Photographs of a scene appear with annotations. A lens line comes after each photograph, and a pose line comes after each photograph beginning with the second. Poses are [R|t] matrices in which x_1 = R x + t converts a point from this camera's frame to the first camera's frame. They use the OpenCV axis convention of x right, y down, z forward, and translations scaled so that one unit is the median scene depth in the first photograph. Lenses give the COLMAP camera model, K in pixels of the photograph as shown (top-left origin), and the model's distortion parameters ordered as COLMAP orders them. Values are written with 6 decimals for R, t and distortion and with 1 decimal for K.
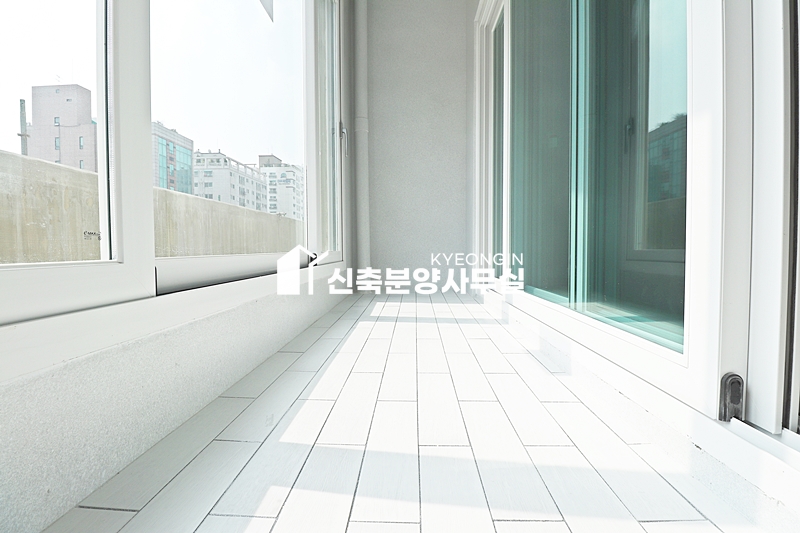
lens RADIAL K [[367.3, 0, 398.7], [0, 367.3, 261.0], [0, 0, 1]] dist [0.000422, -0.013938]
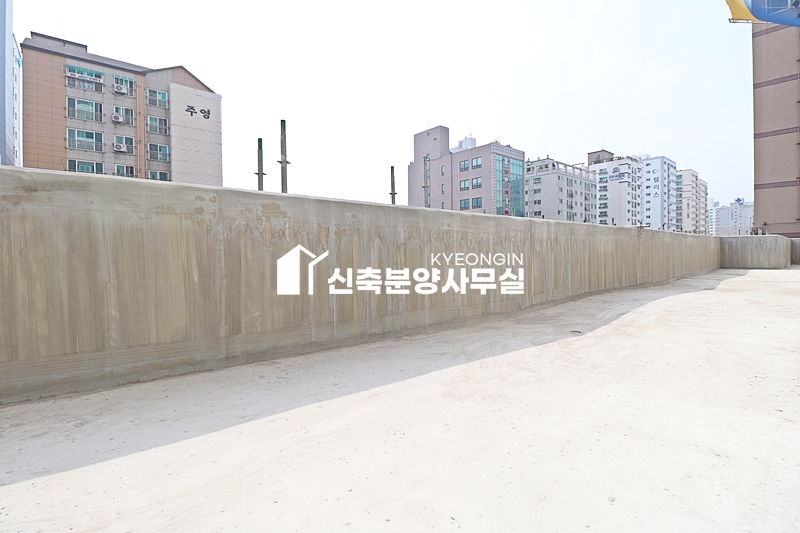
lens RADIAL K [[371.5, 0, 400.1], [0, 371.5, 259.9], [0, 0, 1]] dist [0.000014, -0.013836]
pose [[0.679058, 0.011656, -0.733992, -0.011607], [-0.018631, 0.999826, -0.001359, -0.006088], [0.733848, 0.014598, 0.679157, 0.006545]]
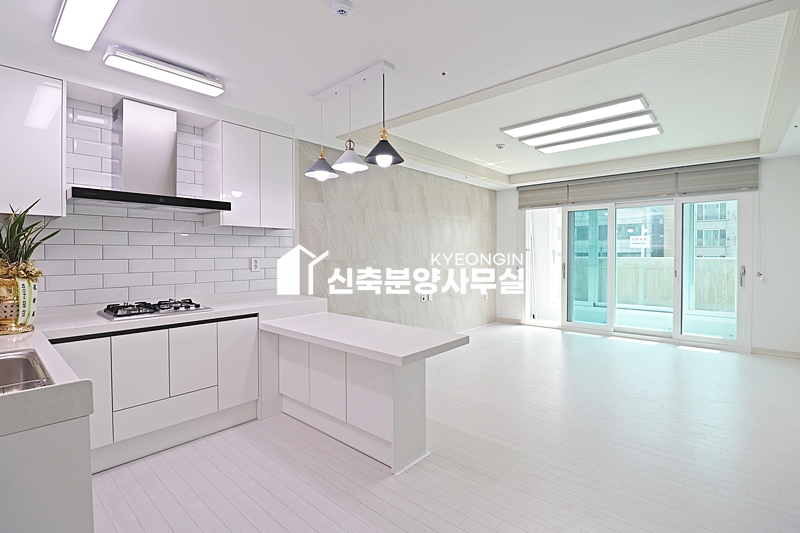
lens RADIAL K [[375.2, 0, 399.4], [0, 375.2, 259.8], [0, 0, 1]] dist [0.001001, -0.013541]
pose [[-0.635571, 0.016452, -0.771867, 0.112784], [-0.021106, 0.999029, 0.038672, -0.015679], [0.771754, 0.040870, -0.634606, 0.037502]]
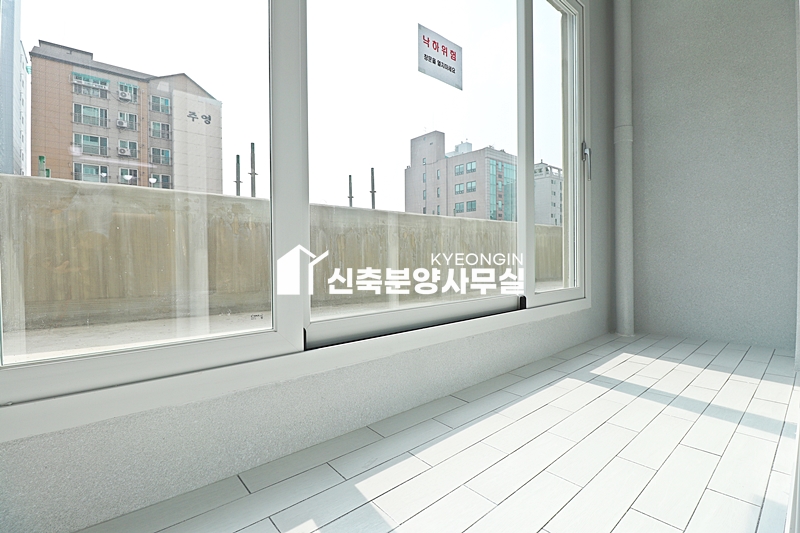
lens RADIAL K [[368.5, 0, 400.4], [0, 368.5, 259.7], [0, 0, 1]] dist [-0.001765, -0.012718]
pose [[0.680148, 0.008589, -0.733025, 0.008677], [-0.022128, 0.999716, -0.008818, -0.003358], [0.732741, 0.022218, 0.680145, 0.003190]]
